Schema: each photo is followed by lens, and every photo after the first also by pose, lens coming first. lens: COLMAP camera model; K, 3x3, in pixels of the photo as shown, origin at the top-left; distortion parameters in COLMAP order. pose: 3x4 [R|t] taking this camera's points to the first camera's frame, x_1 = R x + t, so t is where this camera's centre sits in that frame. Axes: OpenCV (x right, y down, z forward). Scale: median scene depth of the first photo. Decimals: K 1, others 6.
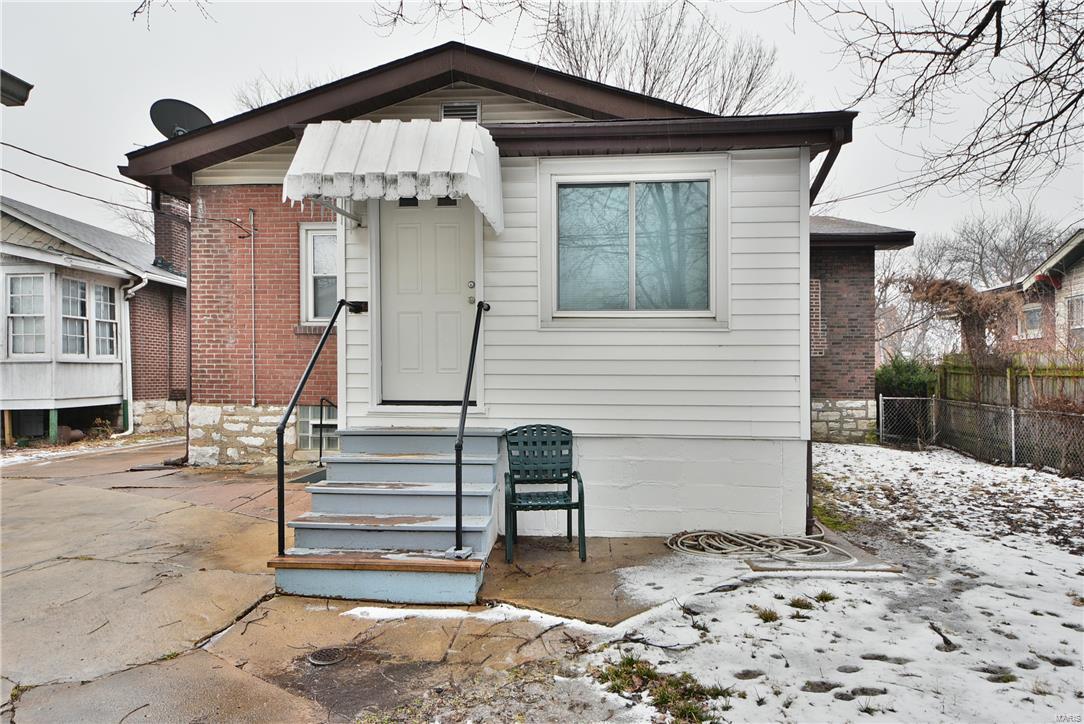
lens RADIAL K [[570.4, 0, 542.8], [0, 570.4, 368.3], [0, 0, 1]] dist [0.002309, 0.001345]
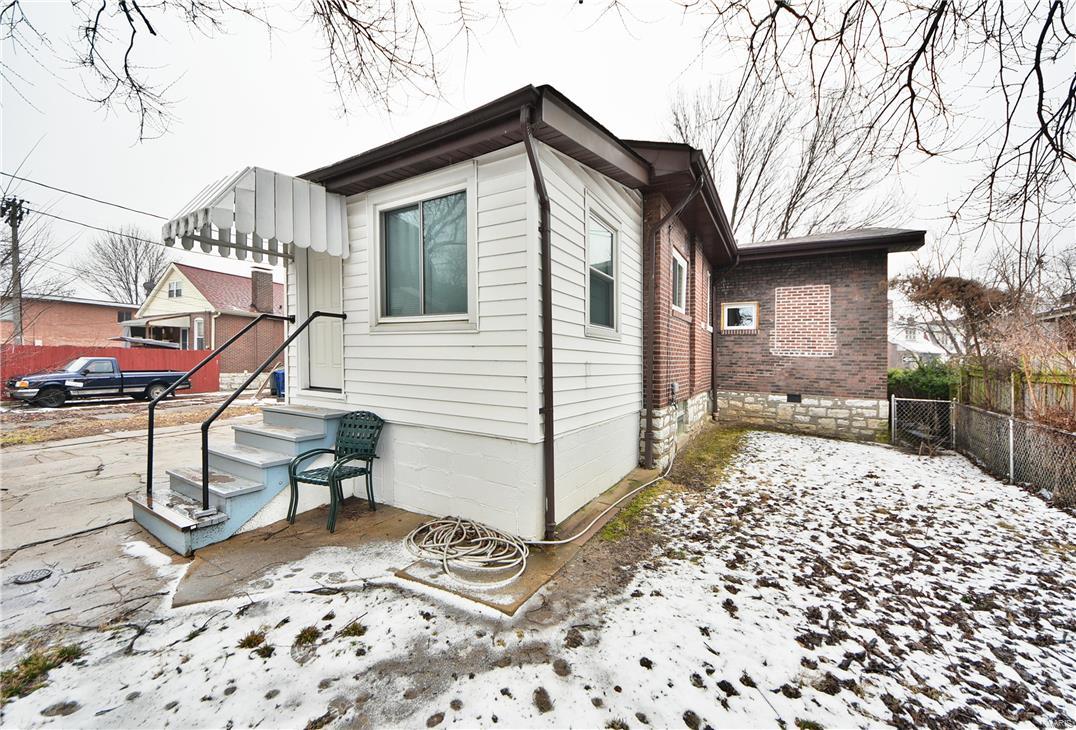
lens RADIAL K [[388.8, 0, 538.0], [0, 388.8, 365.0], [0, 0, 1]] dist [0.002668, -0.000052]
pose [[0.937396, 0.015239, -0.347932, 0.377475], [-0.013489, 0.999881, 0.007449, -0.006779], [0.348005, -0.002289, 0.937490, 0.209372]]
